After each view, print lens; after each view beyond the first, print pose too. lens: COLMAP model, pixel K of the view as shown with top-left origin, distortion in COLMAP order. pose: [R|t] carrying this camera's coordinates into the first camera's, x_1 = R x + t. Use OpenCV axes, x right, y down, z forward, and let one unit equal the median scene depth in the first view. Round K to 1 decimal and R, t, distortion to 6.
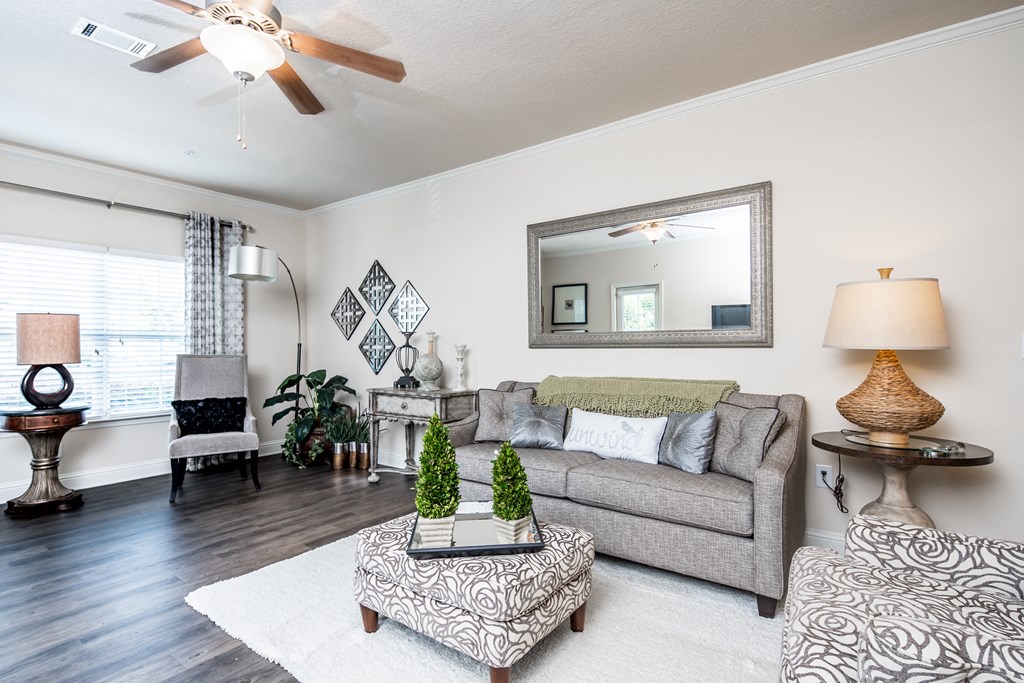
lens RADIAL K [[502.2, 0, 511.6], [0, 502.2, 344.8], [0, 0, 1]] dist [0.001495, 0.000417]
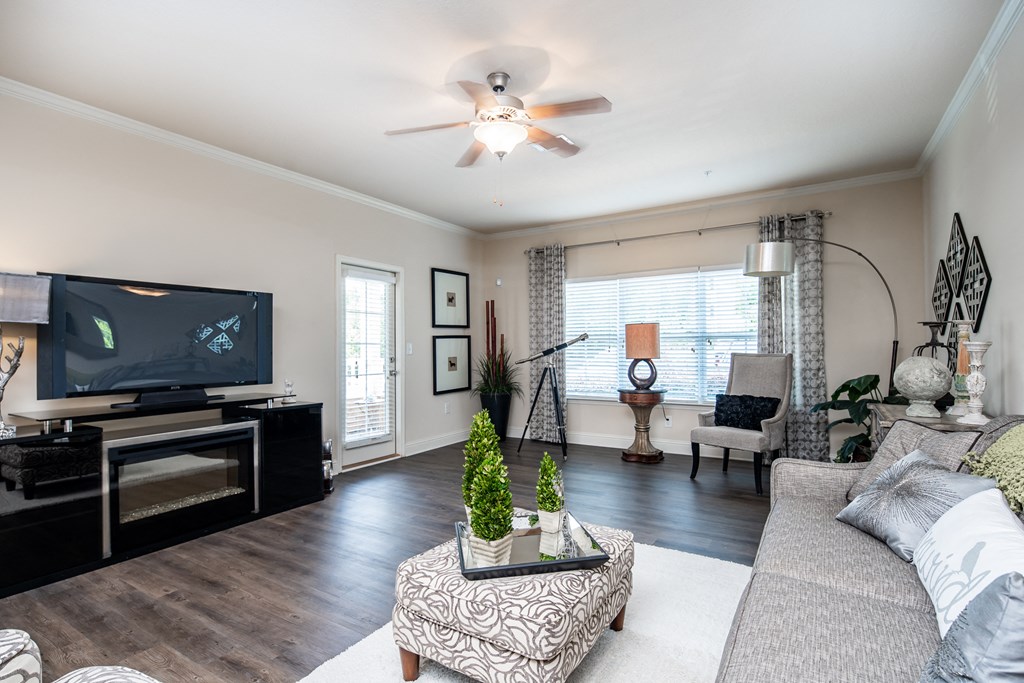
lens RADIAL K [[502.2, 0, 508.0], [0, 502.2, 342.9], [0, 0, 1]] dist [0.001495, 0.000417]
pose [[0.083737, -0.008145, -0.996455, 0.467526], [0.011759, 0.999905, -0.007185, -0.000618], [0.996418, -0.011115, 0.083825, 0.490283]]
